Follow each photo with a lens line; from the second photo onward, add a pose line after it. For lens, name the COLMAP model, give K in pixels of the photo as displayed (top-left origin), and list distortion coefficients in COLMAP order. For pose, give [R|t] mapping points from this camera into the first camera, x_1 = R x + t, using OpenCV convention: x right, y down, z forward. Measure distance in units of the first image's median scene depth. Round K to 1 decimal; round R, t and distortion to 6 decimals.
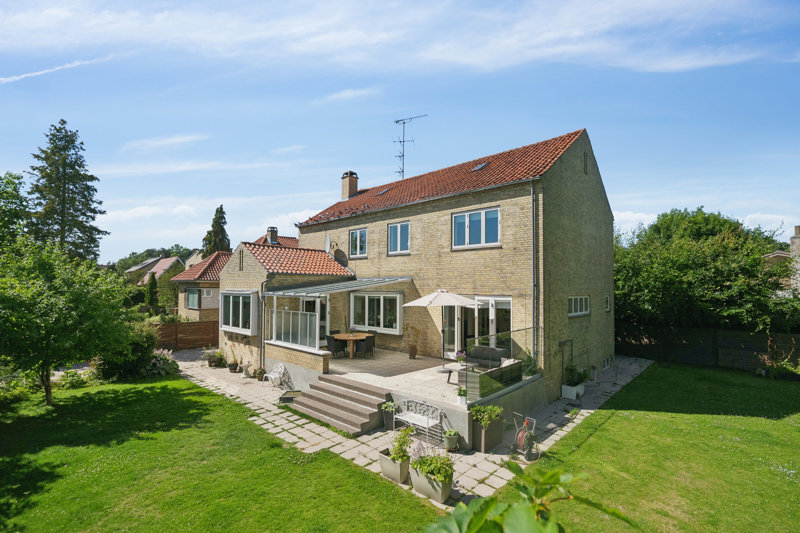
lens RADIAL K [[347.0, 0, 398.4], [0, 347.0, 271.4], [0, 0, 1]] dist [0.000732, -0.000892]
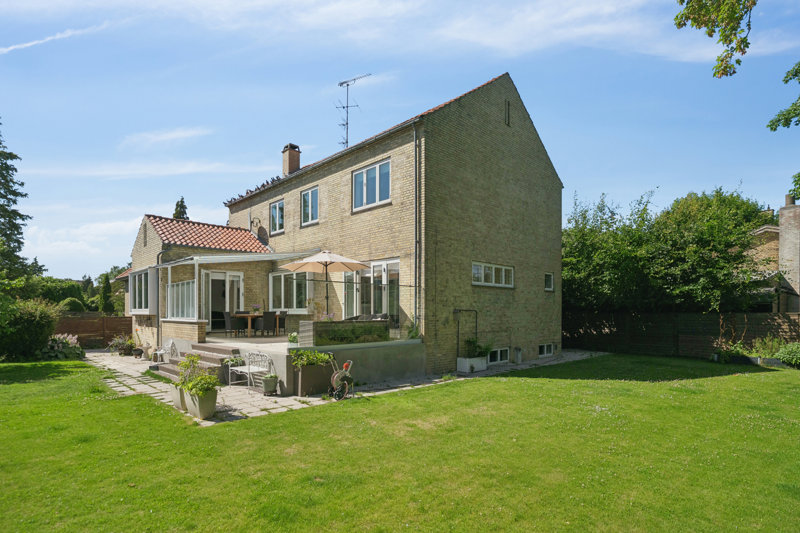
lens RADIAL K [[413.4, 0, 420.0], [0, 413.4, 309.2], [0, 0, 1]] dist [-0.003539, 0.001479]
pose [[0.999192, 0.006251, -0.039692, 0.336378], [-0.005039, 0.999520, 0.030569, 0.137100], [0.039864, -0.030344, 0.998744, -0.054792]]
